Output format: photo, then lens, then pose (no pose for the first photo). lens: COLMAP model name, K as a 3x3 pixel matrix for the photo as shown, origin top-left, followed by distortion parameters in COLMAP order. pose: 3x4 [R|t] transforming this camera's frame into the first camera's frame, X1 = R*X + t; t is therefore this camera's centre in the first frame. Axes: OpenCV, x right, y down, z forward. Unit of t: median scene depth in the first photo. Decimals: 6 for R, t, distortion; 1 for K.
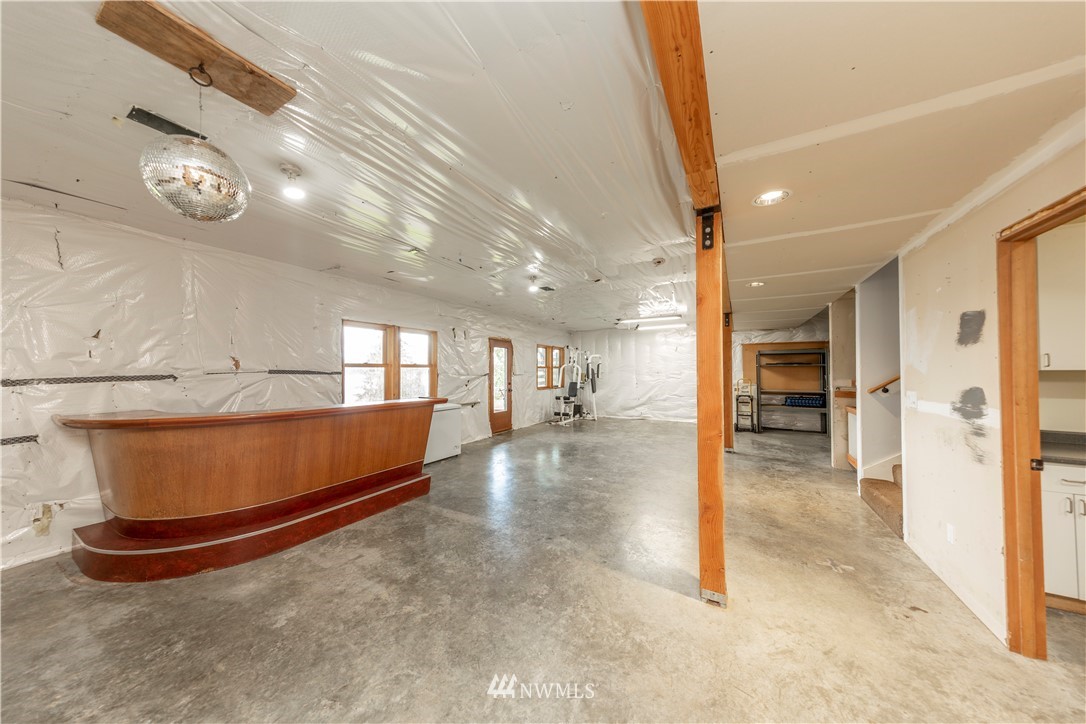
lens RADIAL K [[340.0, 0, 543.9], [0, 340.0, 367.1], [0, 0, 1]] dist [0.001163, 0.000044]
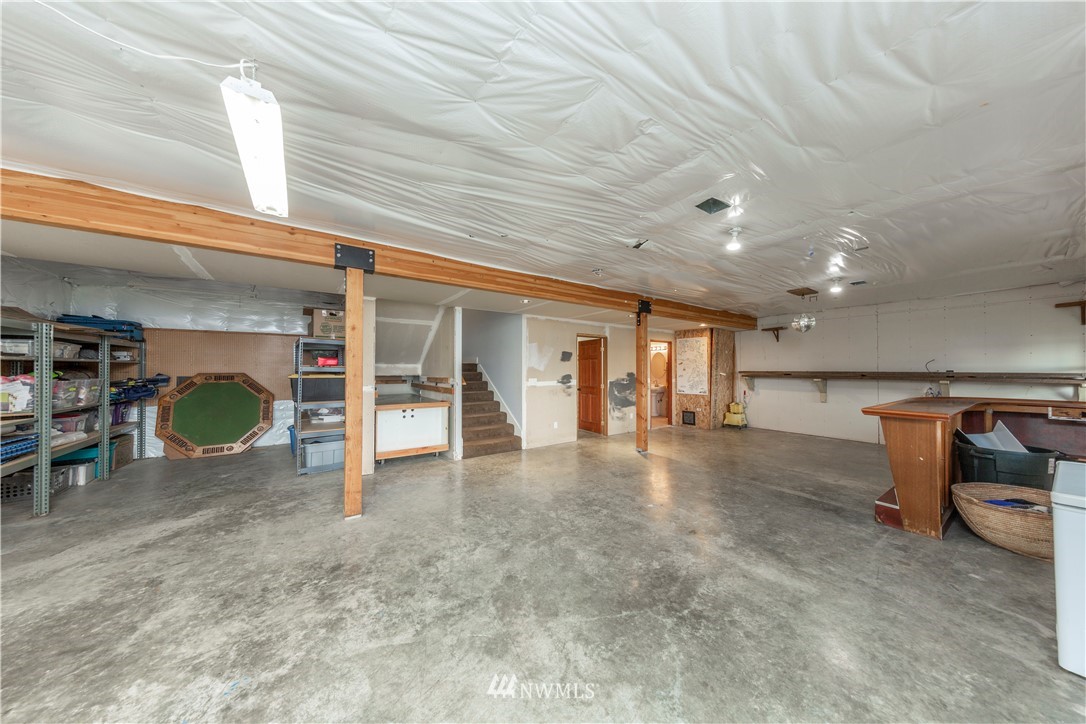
lens RADIAL K [[340.0, 0, 543.9], [0, 340.0, 367.1], [0, 0, 1]] dist [0.001163, 0.000044]
pose [[-0.907557, 0.007647, 0.419860, 0.045747], [0.001691, 0.999893, -0.014556, 0.026464], [-0.419926, -0.012500, -0.907472, 3.038351]]
